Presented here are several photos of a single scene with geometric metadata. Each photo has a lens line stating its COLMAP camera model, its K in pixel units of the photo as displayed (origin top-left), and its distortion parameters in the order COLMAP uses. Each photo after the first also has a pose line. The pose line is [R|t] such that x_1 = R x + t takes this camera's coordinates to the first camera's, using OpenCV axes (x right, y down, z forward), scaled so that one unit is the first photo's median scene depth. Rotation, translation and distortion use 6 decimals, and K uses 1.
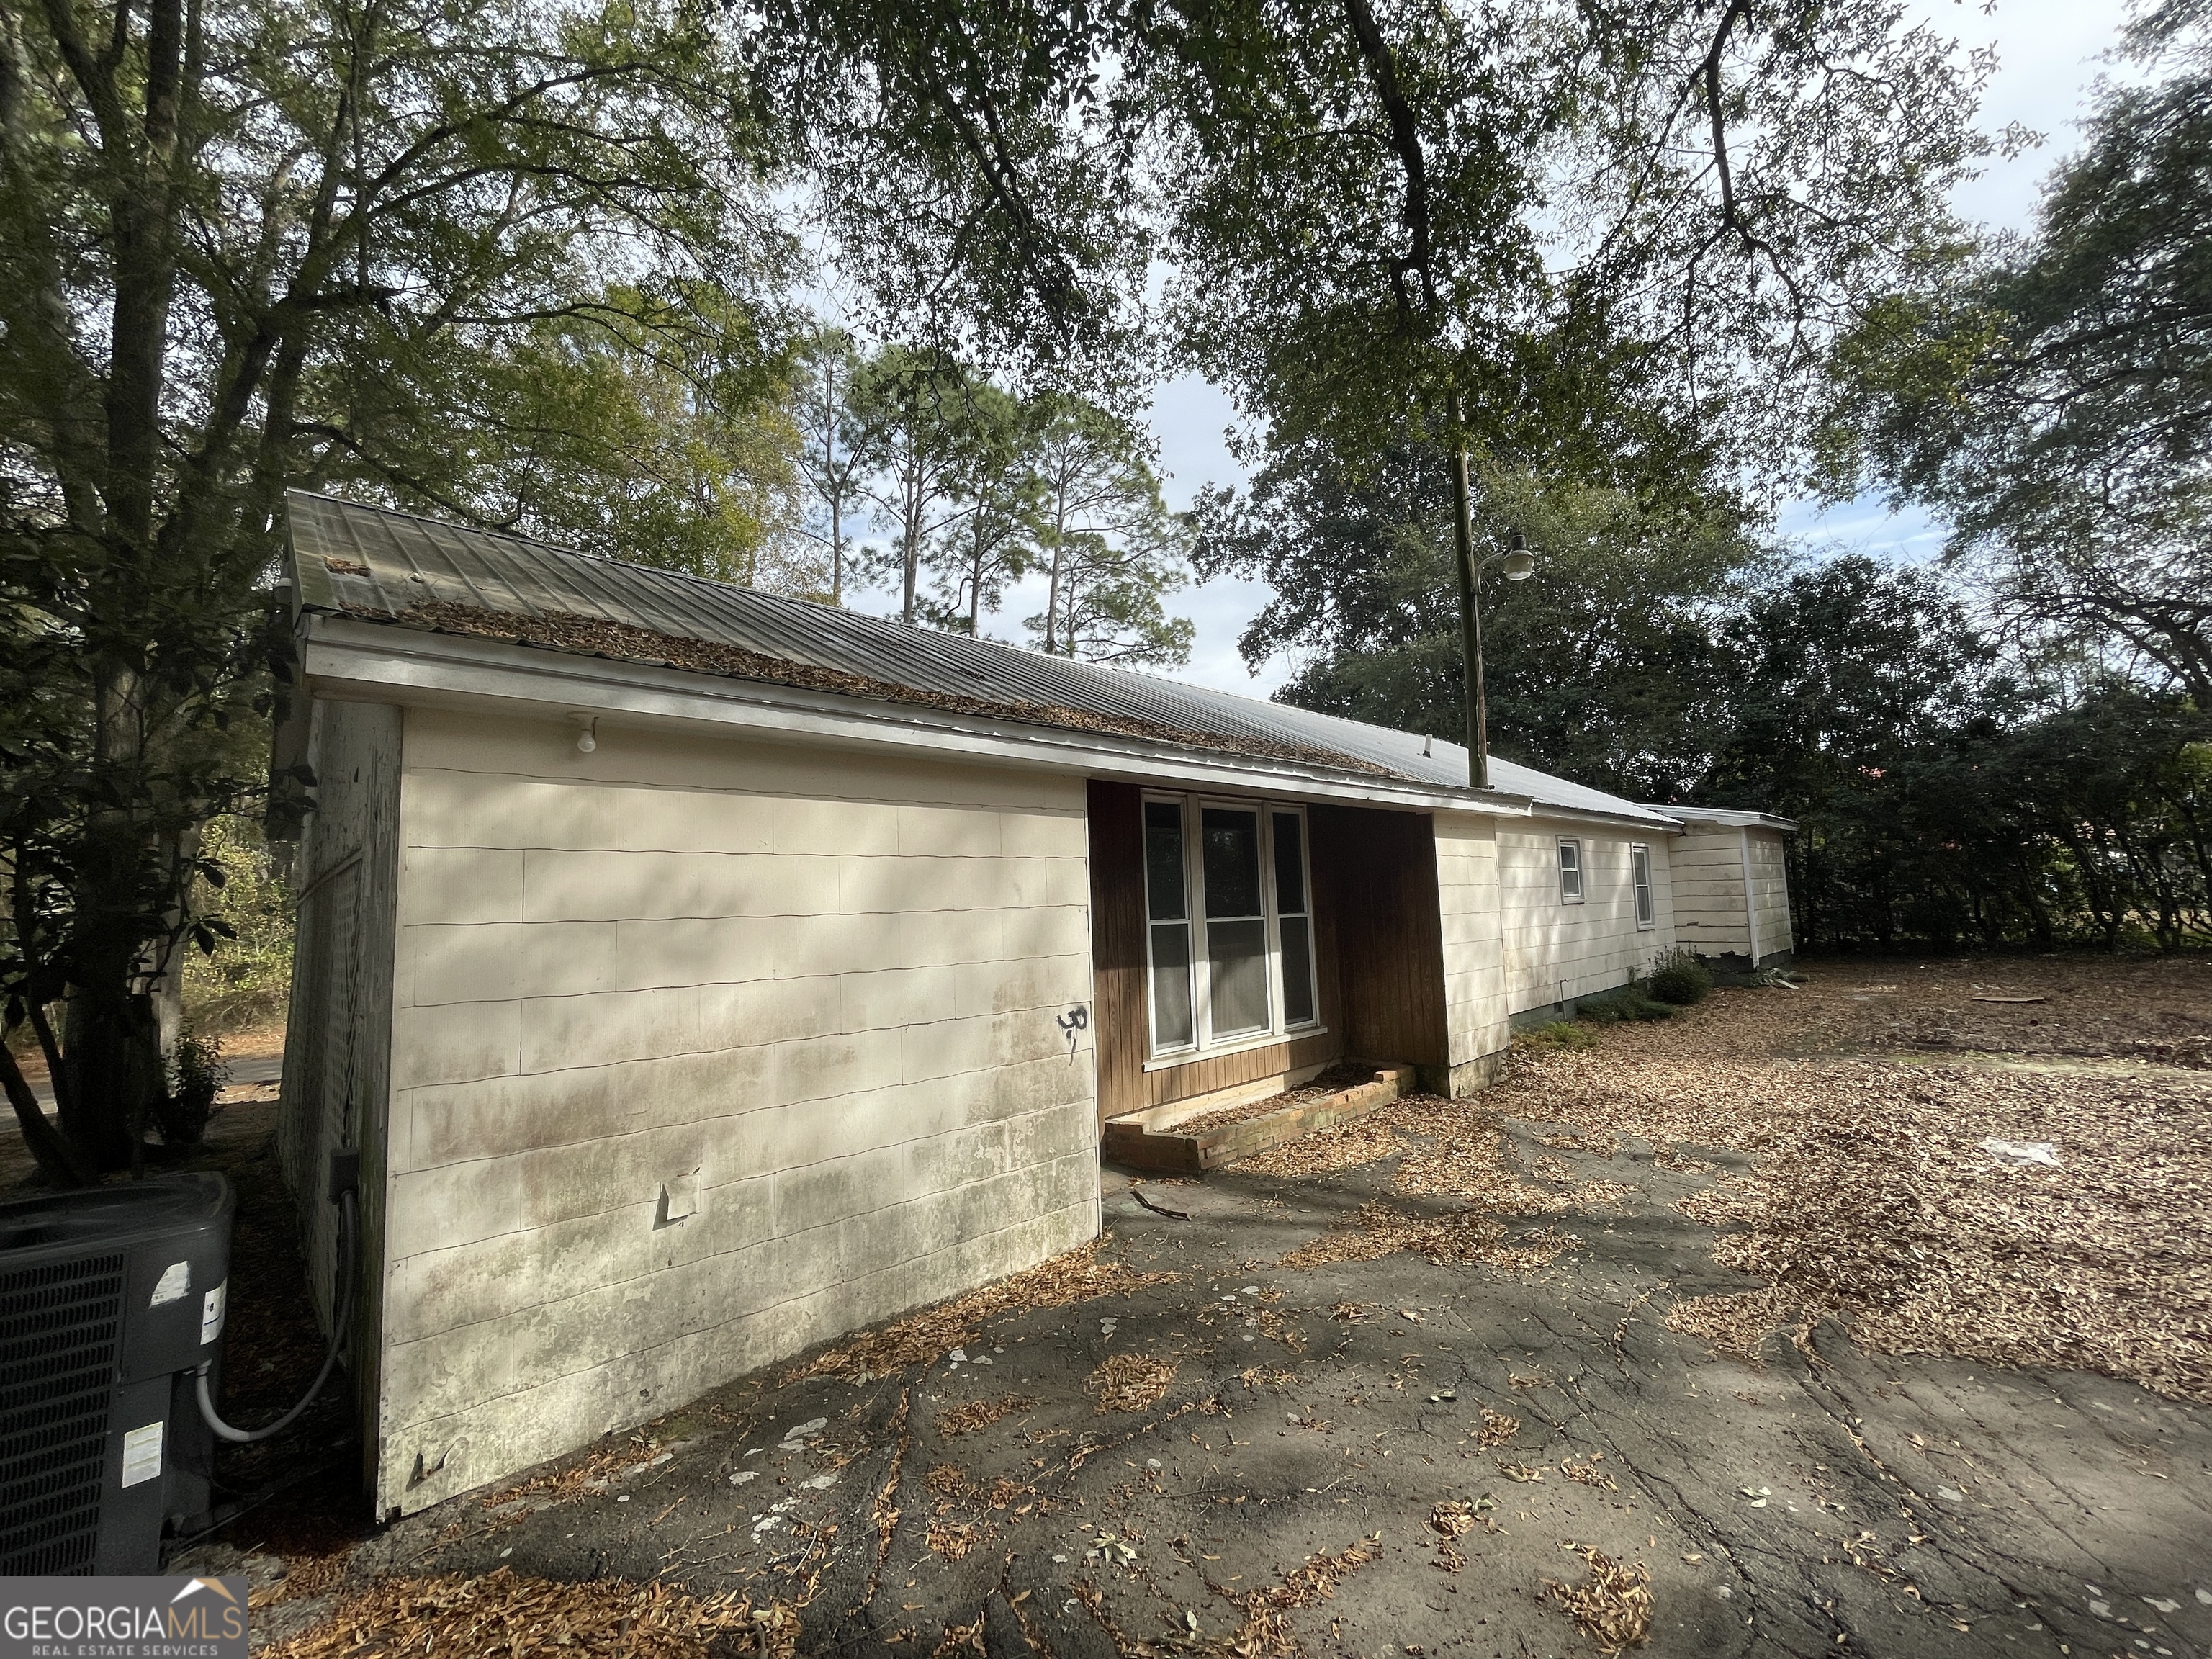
lens RADIAL K [[898.1, 0, 1101.8], [0, 898.1, 837.6], [0, 0, 1]] dist [-0.000798, 0.000211]
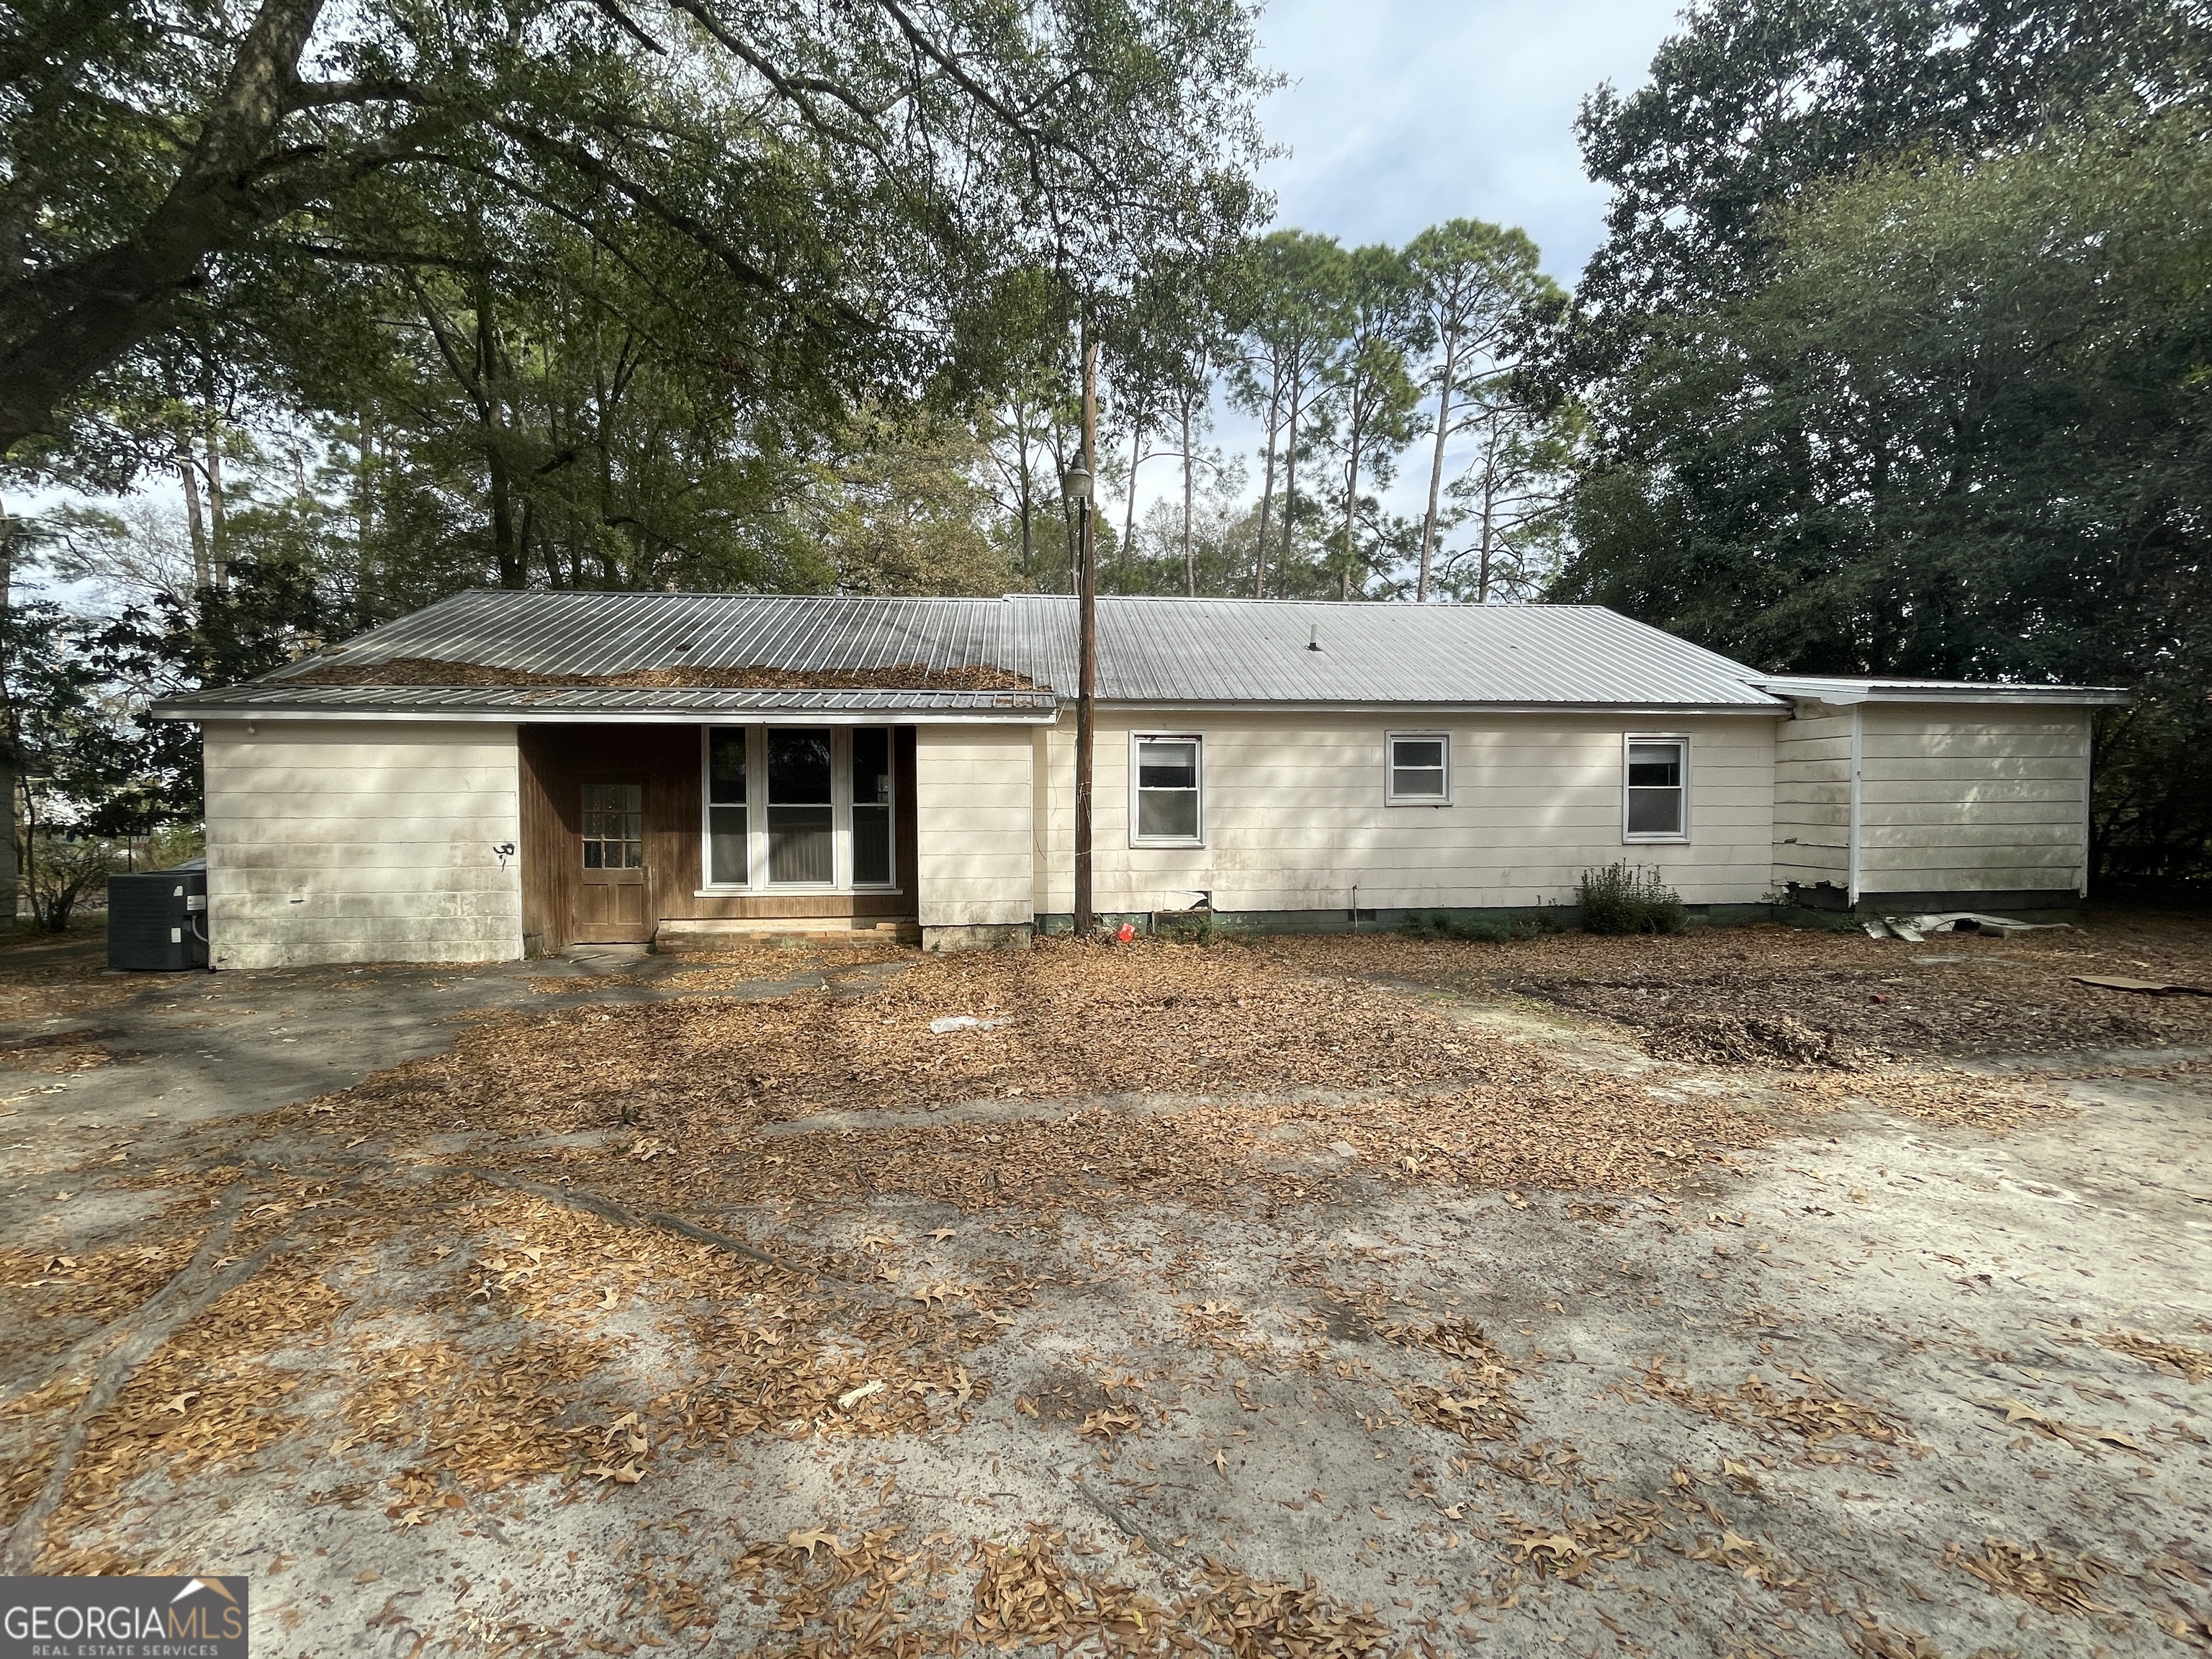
lens RADIAL K [[898.1, 0, 1090.7], [0, 898.1, 825.7], [0, 0, 1]] dist [-0.000798, 0.000211]
pose [[0.786172, 0.043567, -0.616470, 2.204617], [0.025487, 0.994378, 0.102777, -0.018890], [0.617481, -0.096513, 0.780642, 0.264110]]
